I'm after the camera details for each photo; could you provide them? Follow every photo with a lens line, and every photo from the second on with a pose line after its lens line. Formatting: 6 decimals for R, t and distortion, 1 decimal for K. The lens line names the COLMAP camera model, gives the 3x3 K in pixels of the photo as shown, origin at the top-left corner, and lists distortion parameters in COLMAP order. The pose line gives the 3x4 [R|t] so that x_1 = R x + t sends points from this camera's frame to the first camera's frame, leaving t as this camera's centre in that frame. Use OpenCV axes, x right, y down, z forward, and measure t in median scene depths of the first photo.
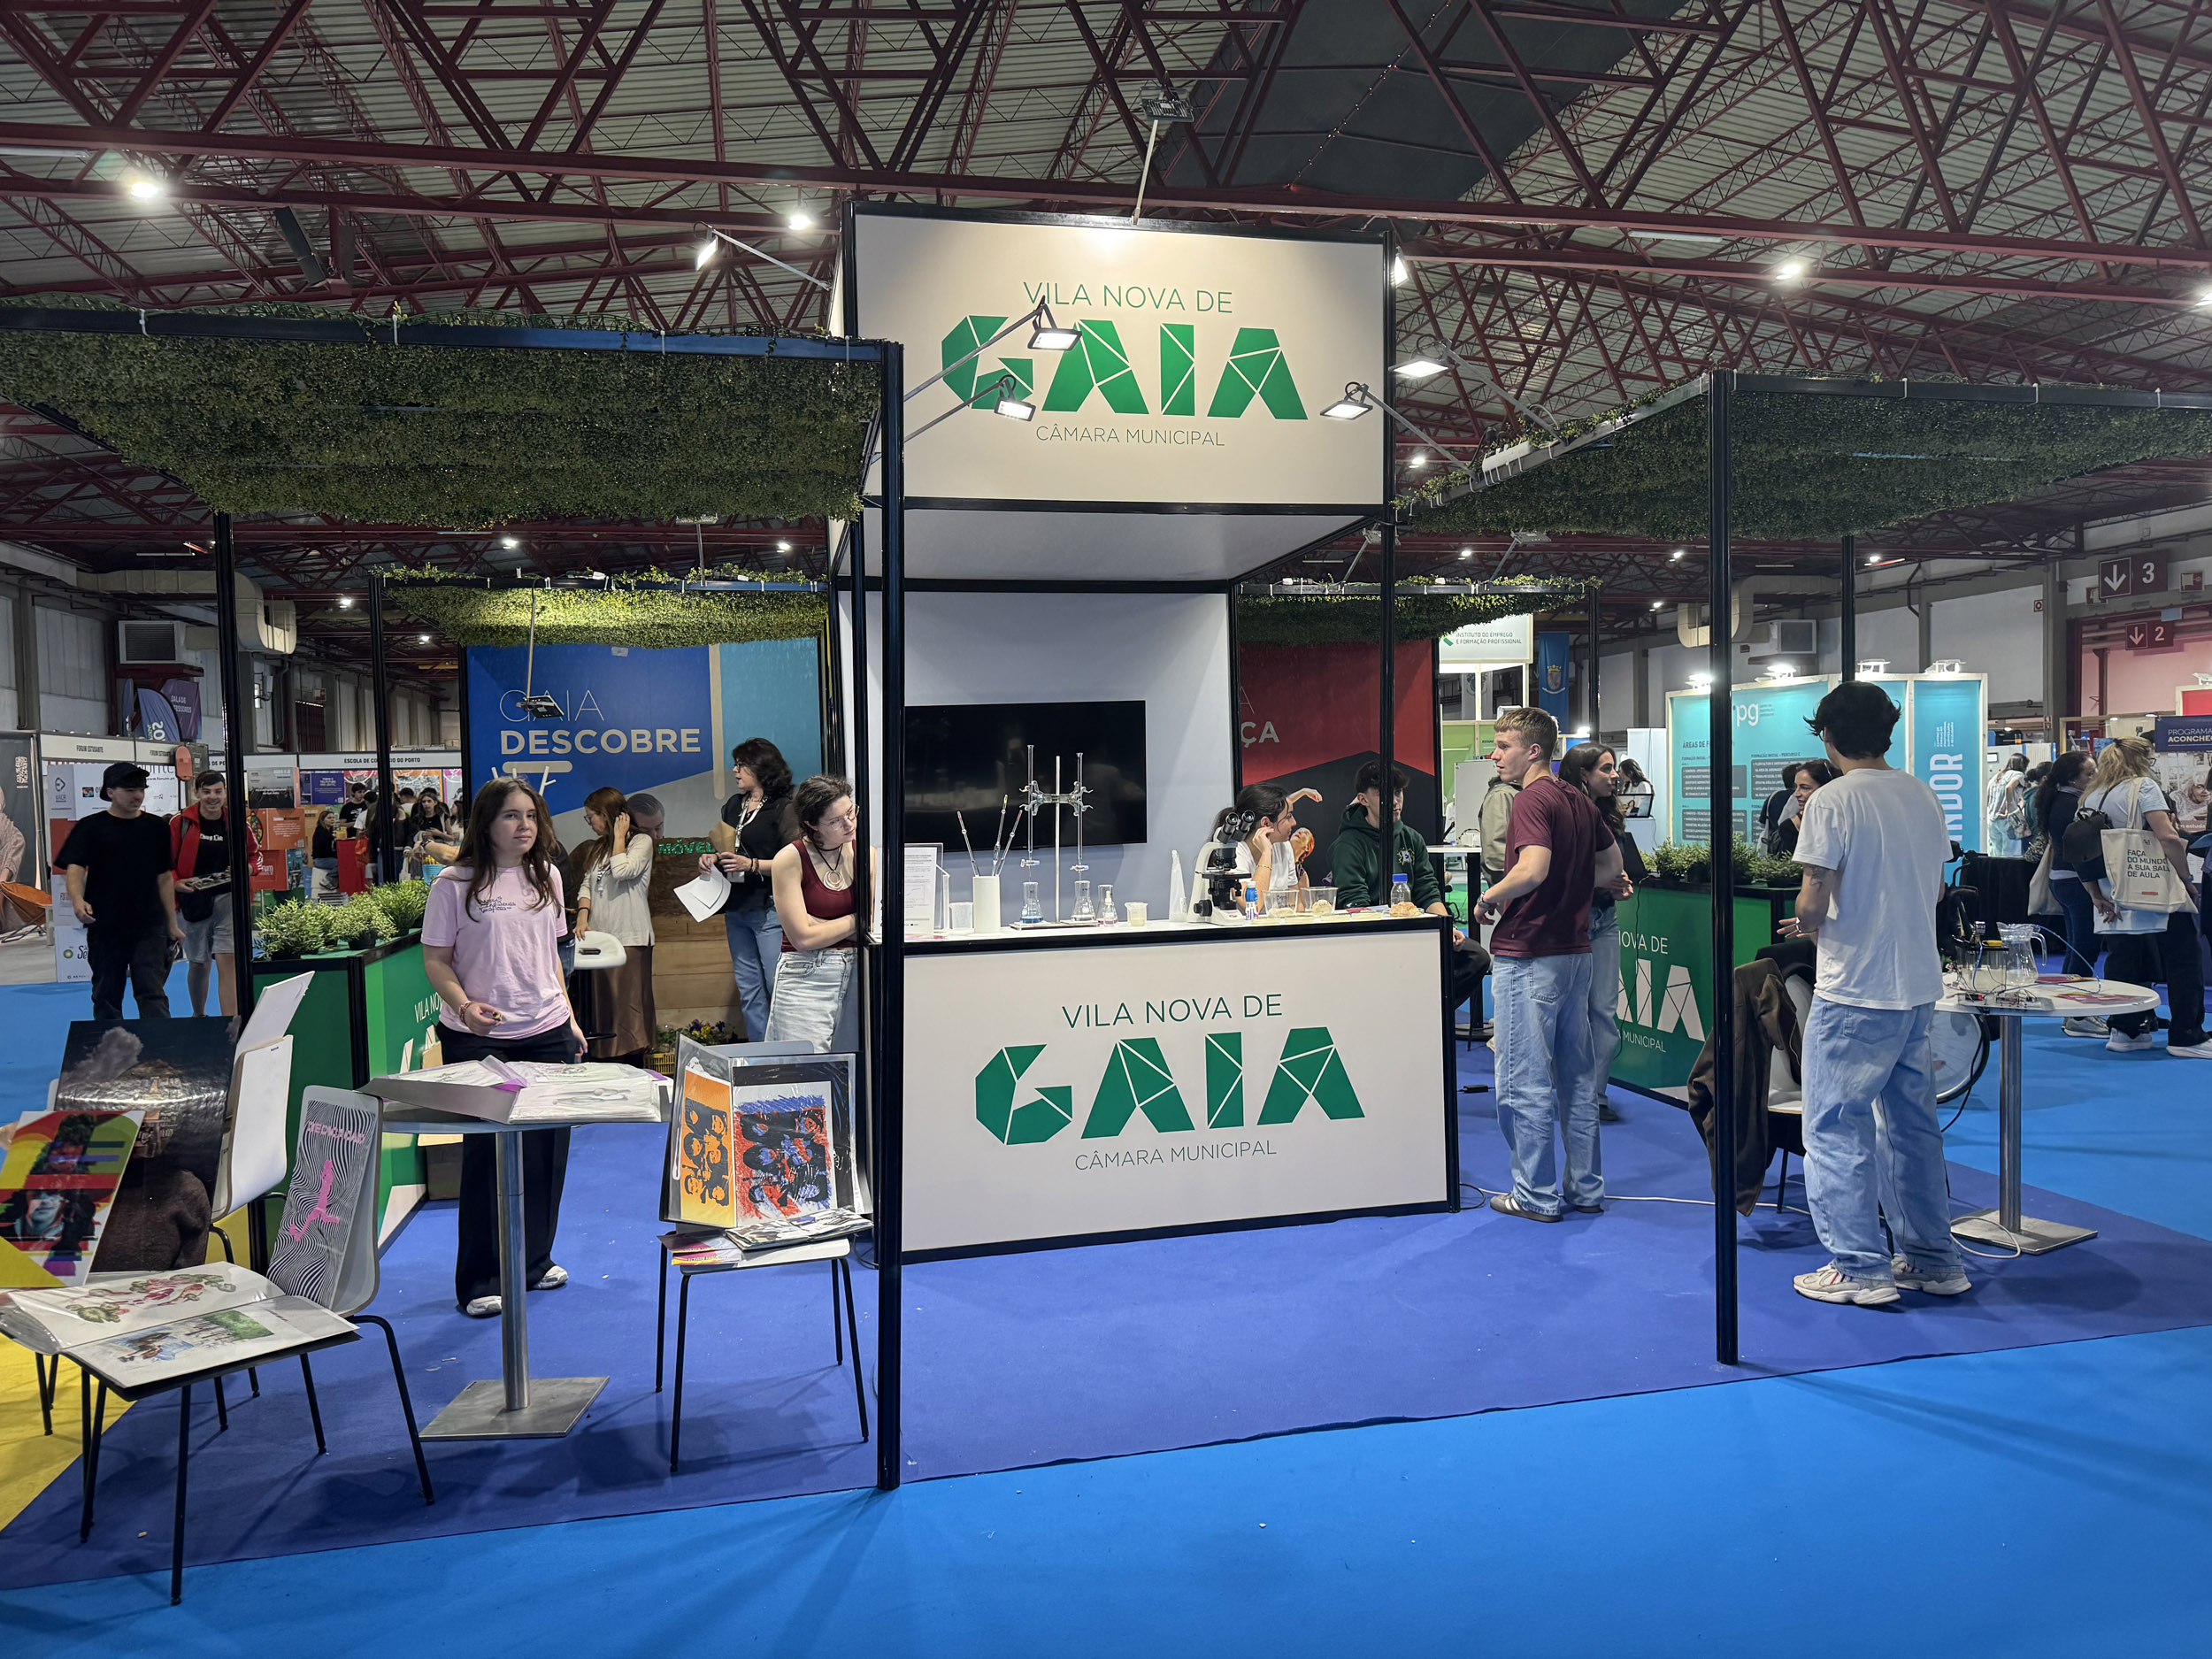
lens RADIAL K [[1553.1, 0, 1105.4], [0, 1553.1, 841.4], [0, 0, 1]] dist [0.038282, -0.047300]
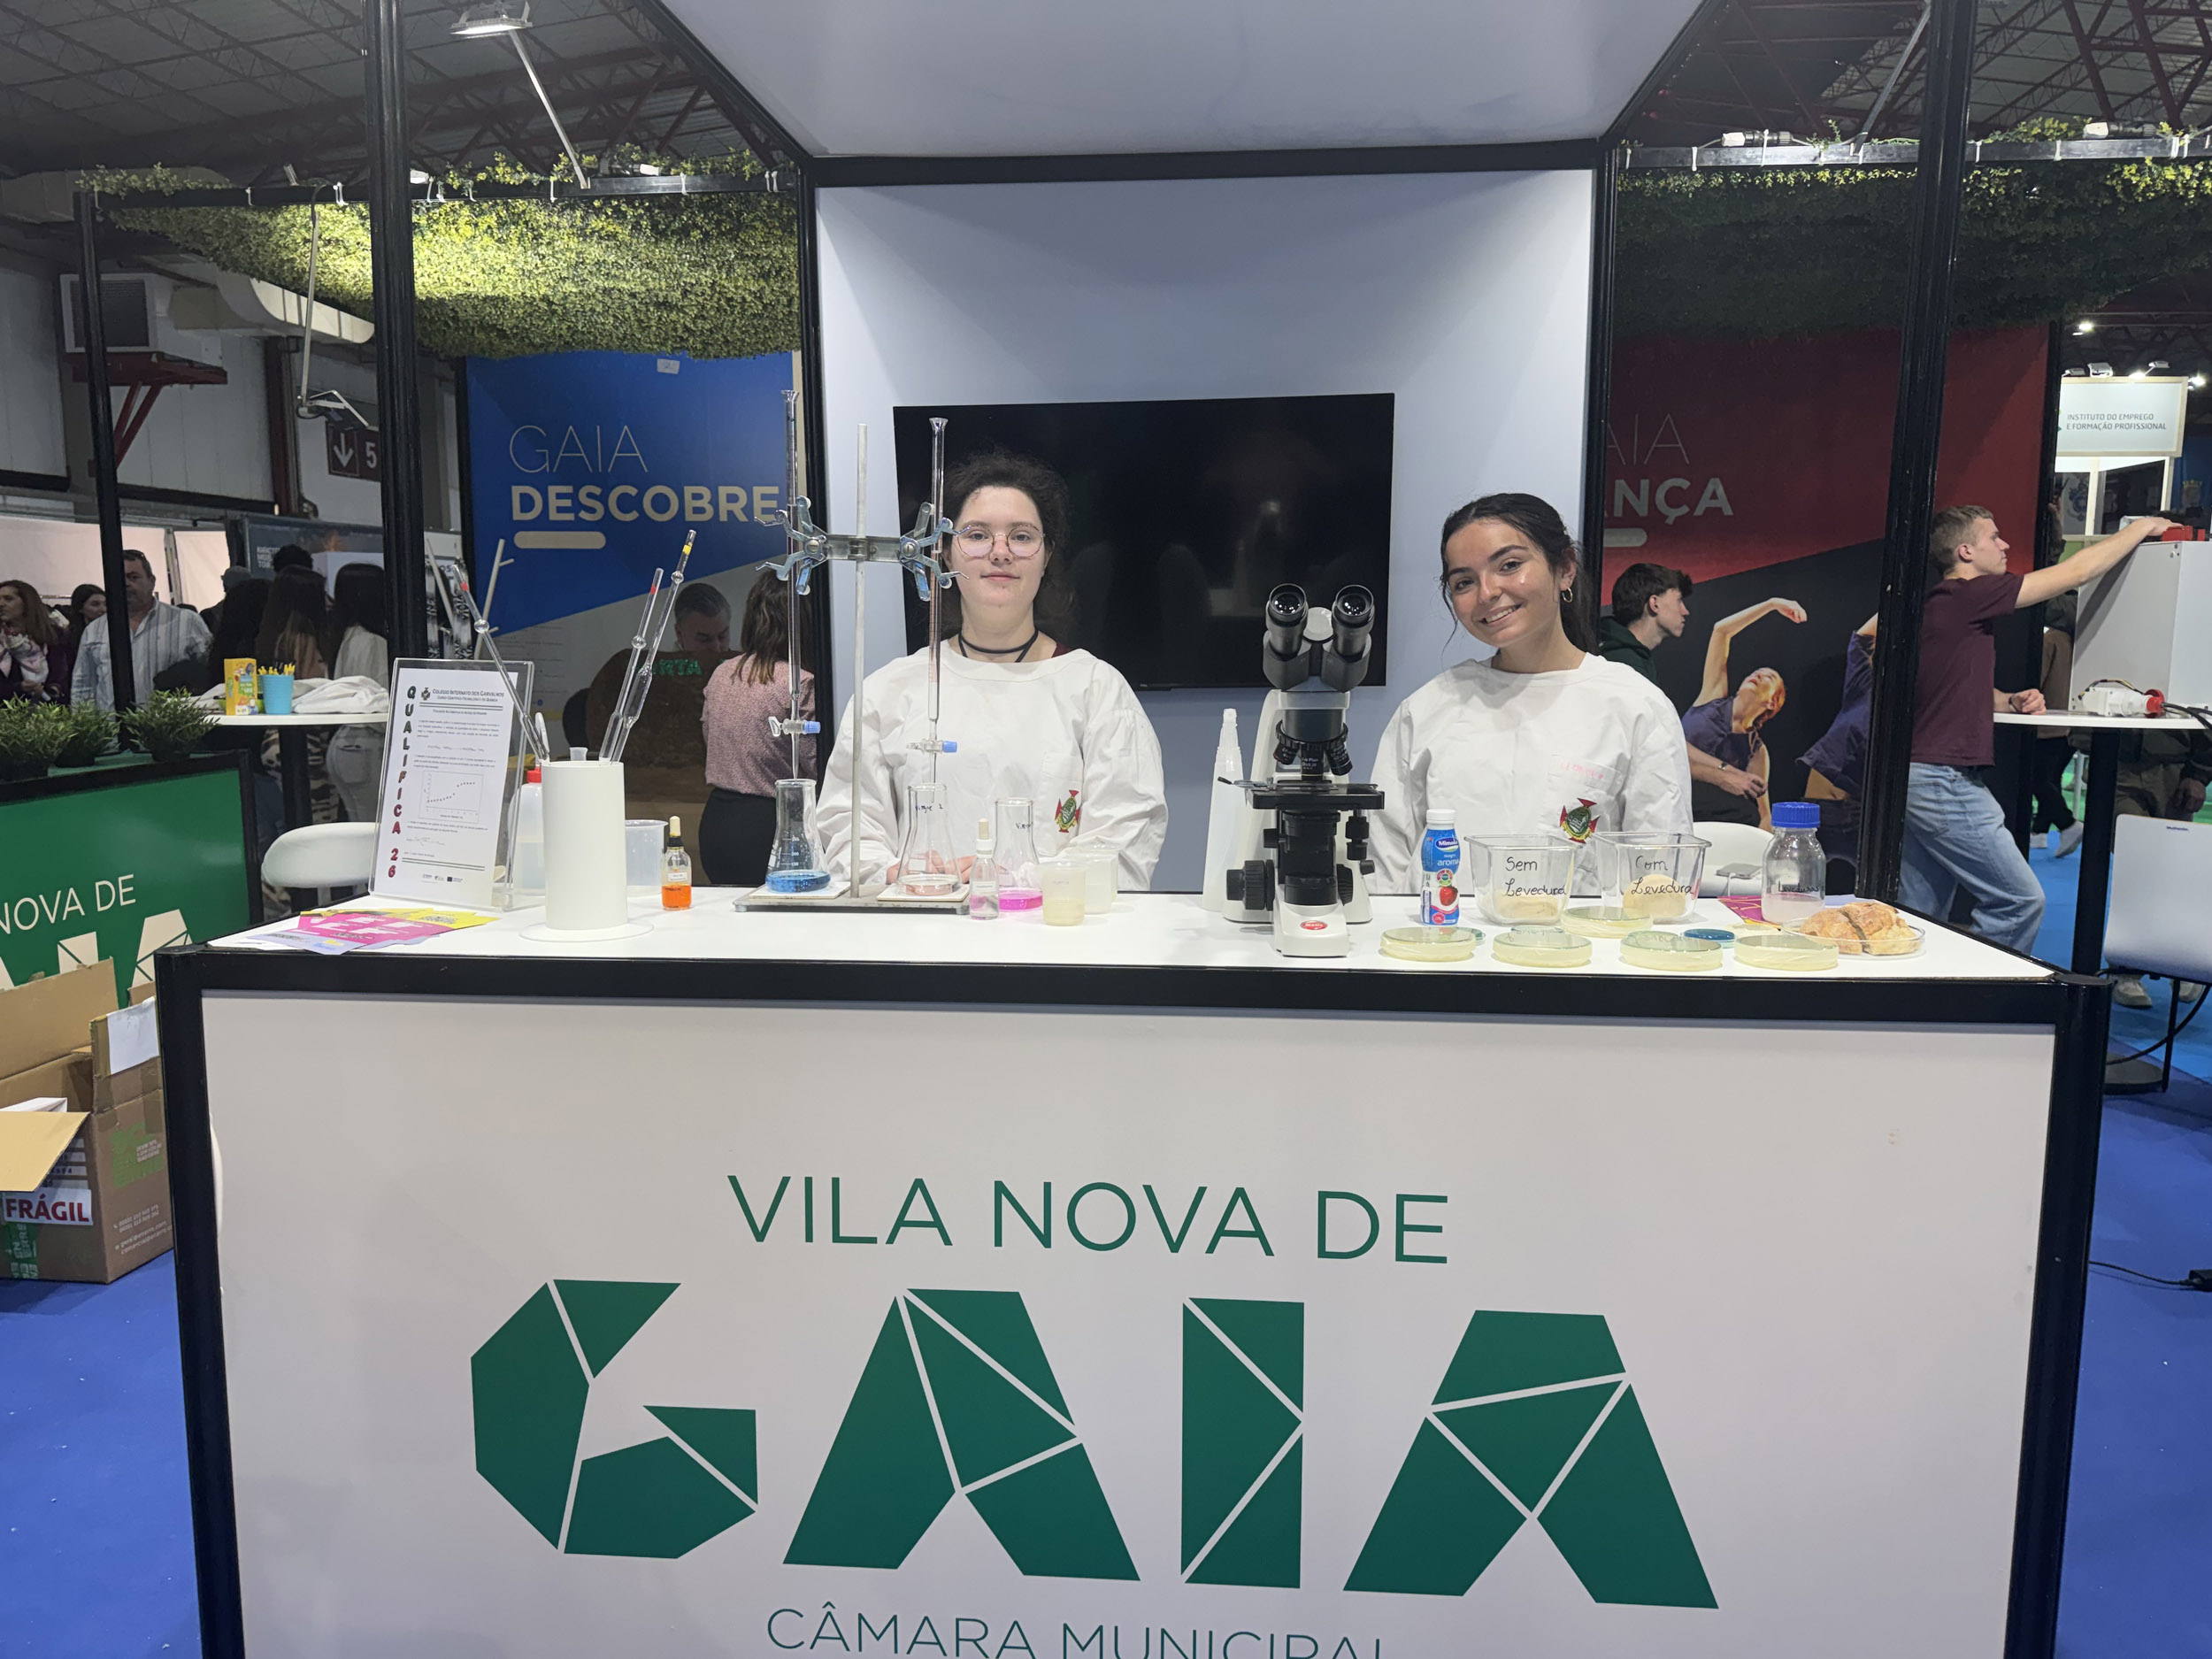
lens RADIAL K [[1553.1, 0, 1096.7], [0, 1553.1, 820.9], [0, 0, 1]] dist [0.038282, -0.047300]
pose [[0.949562, 0.064631, -0.306847, 0.080504], [-0.035149, 0.994300, 0.100656, -0.002121], [0.311604, -0.084794, 0.946421, 0.409493]]
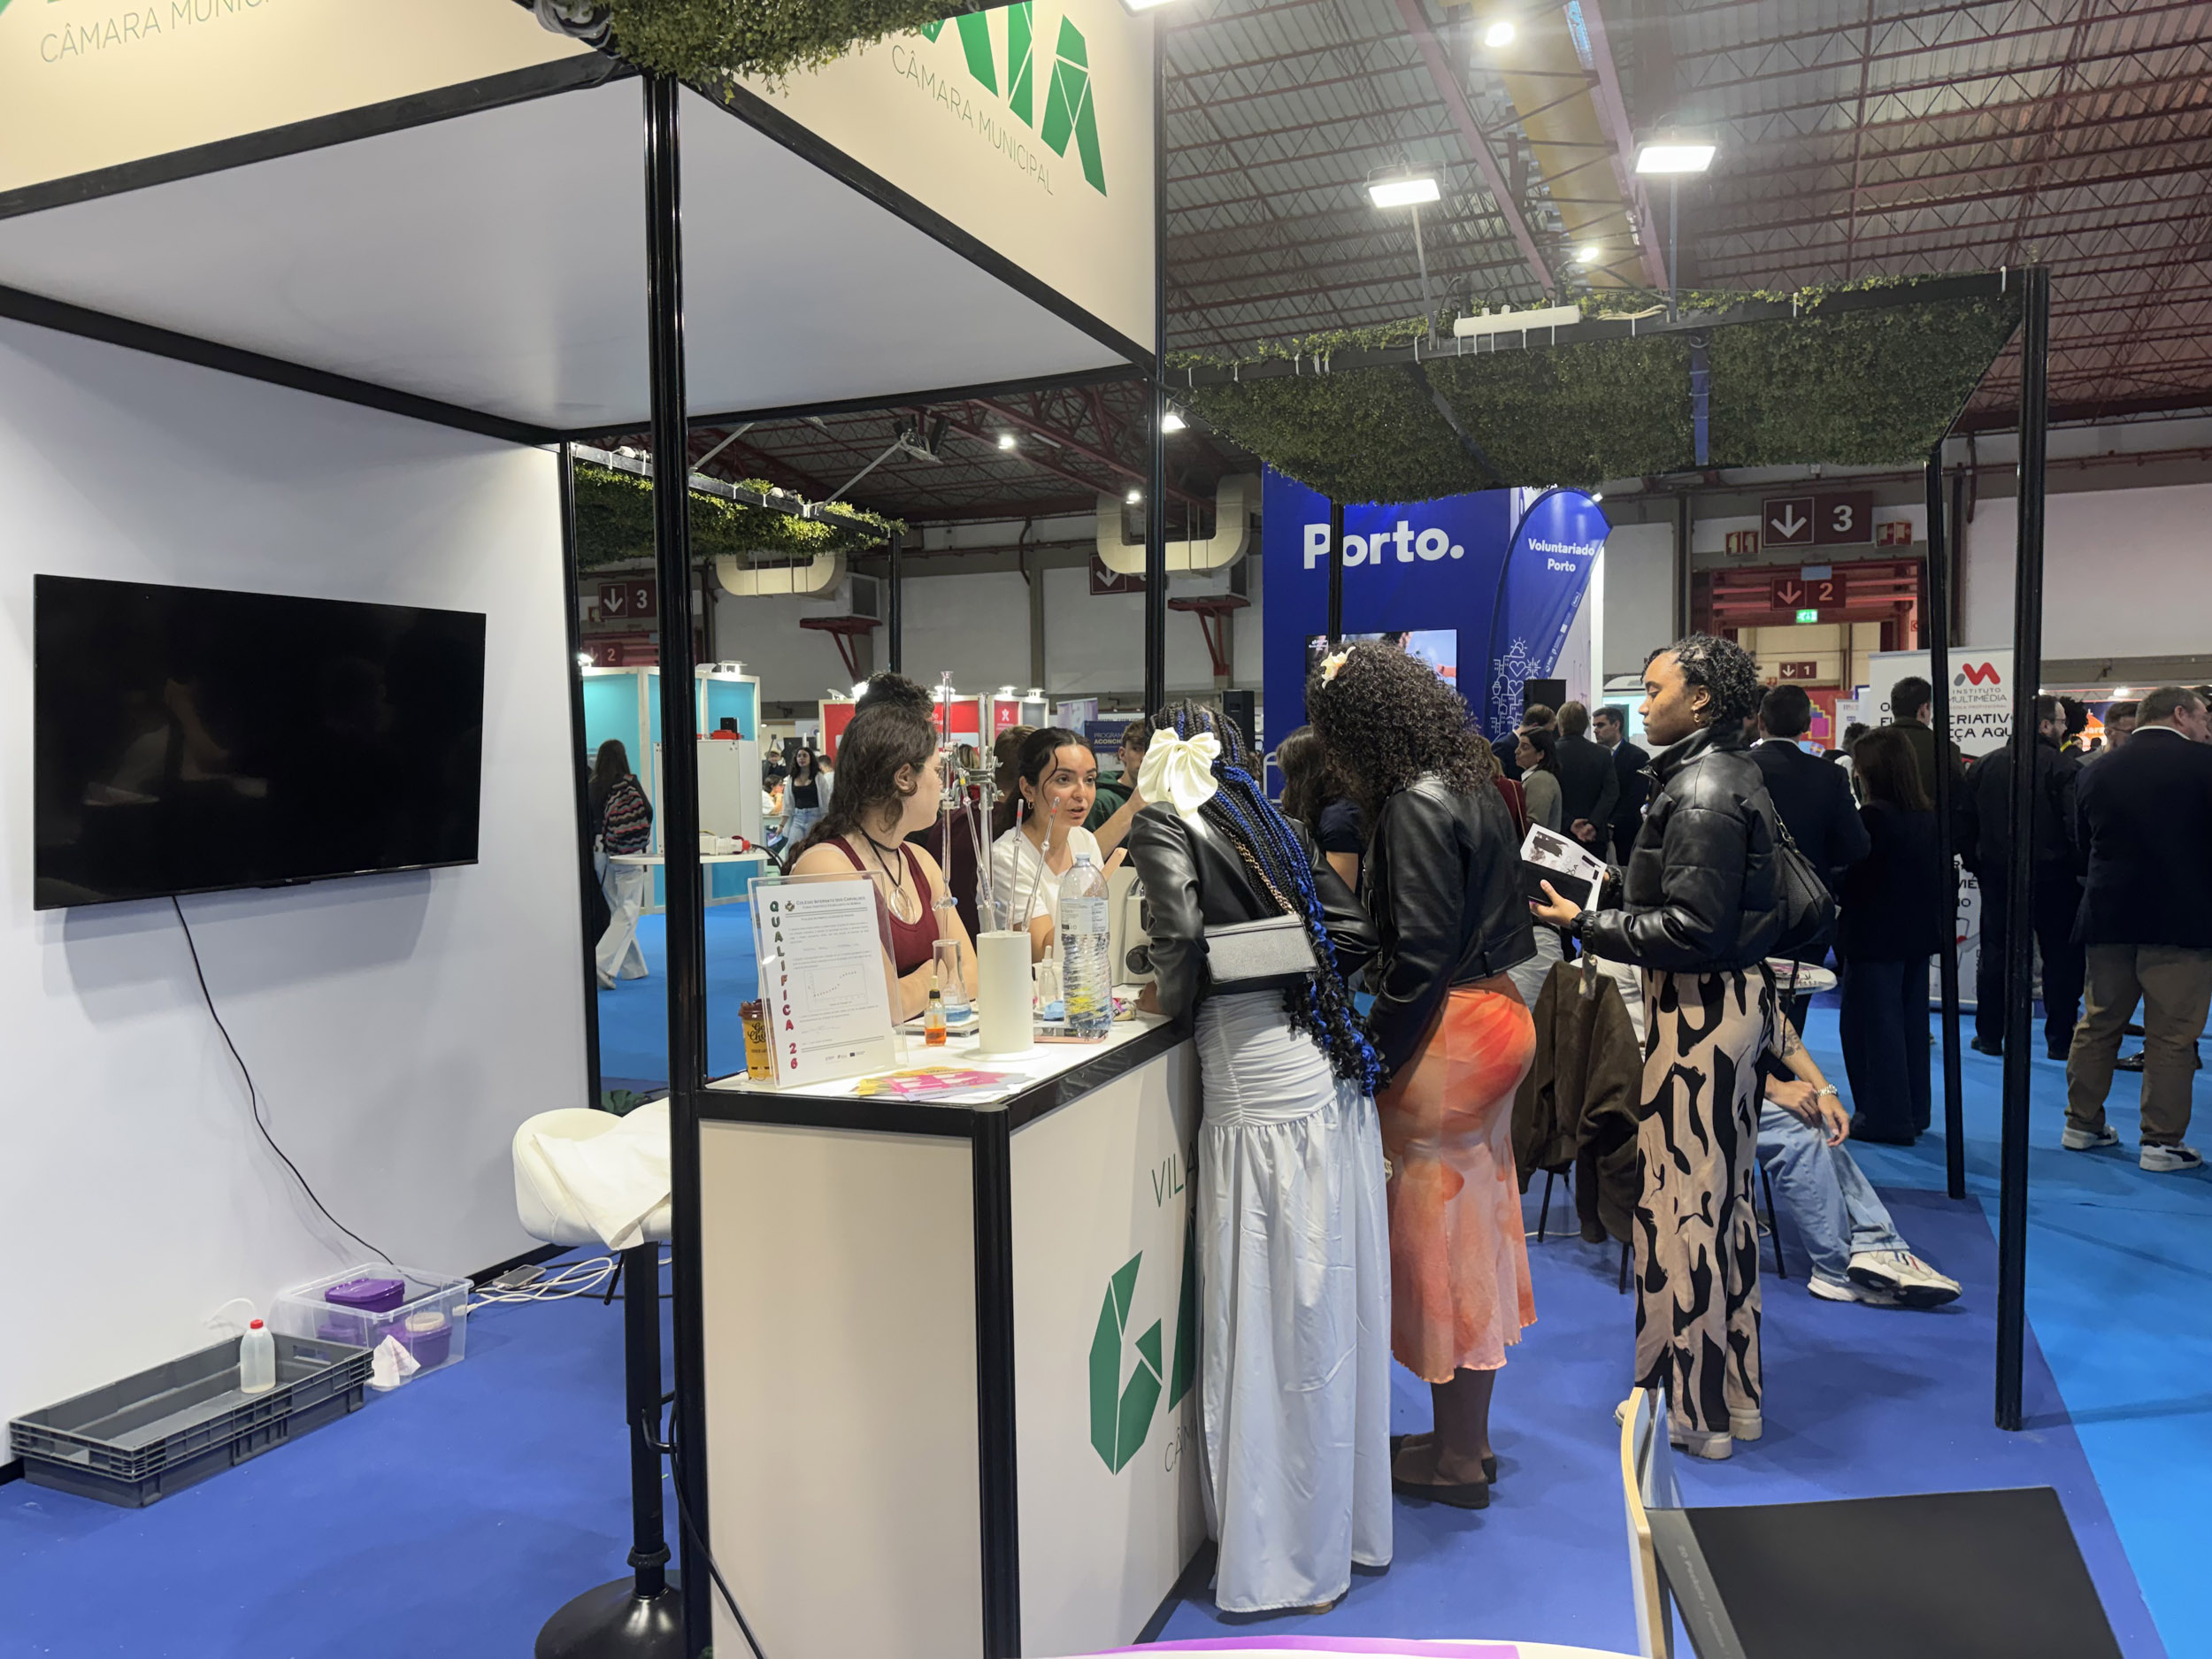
lens RADIAL K [[1553.1, 0, 1106.7], [0, 1553.1, 872.9], [0, 0, 1]] dist [0.038282, -0.047300]
pose [[0.583058, -0.038655, 0.811510, -0.261368], [0.024405, 0.999250, 0.030063, -0.006329], [-0.812064, 0.002276, 0.583564, 0.399158]]
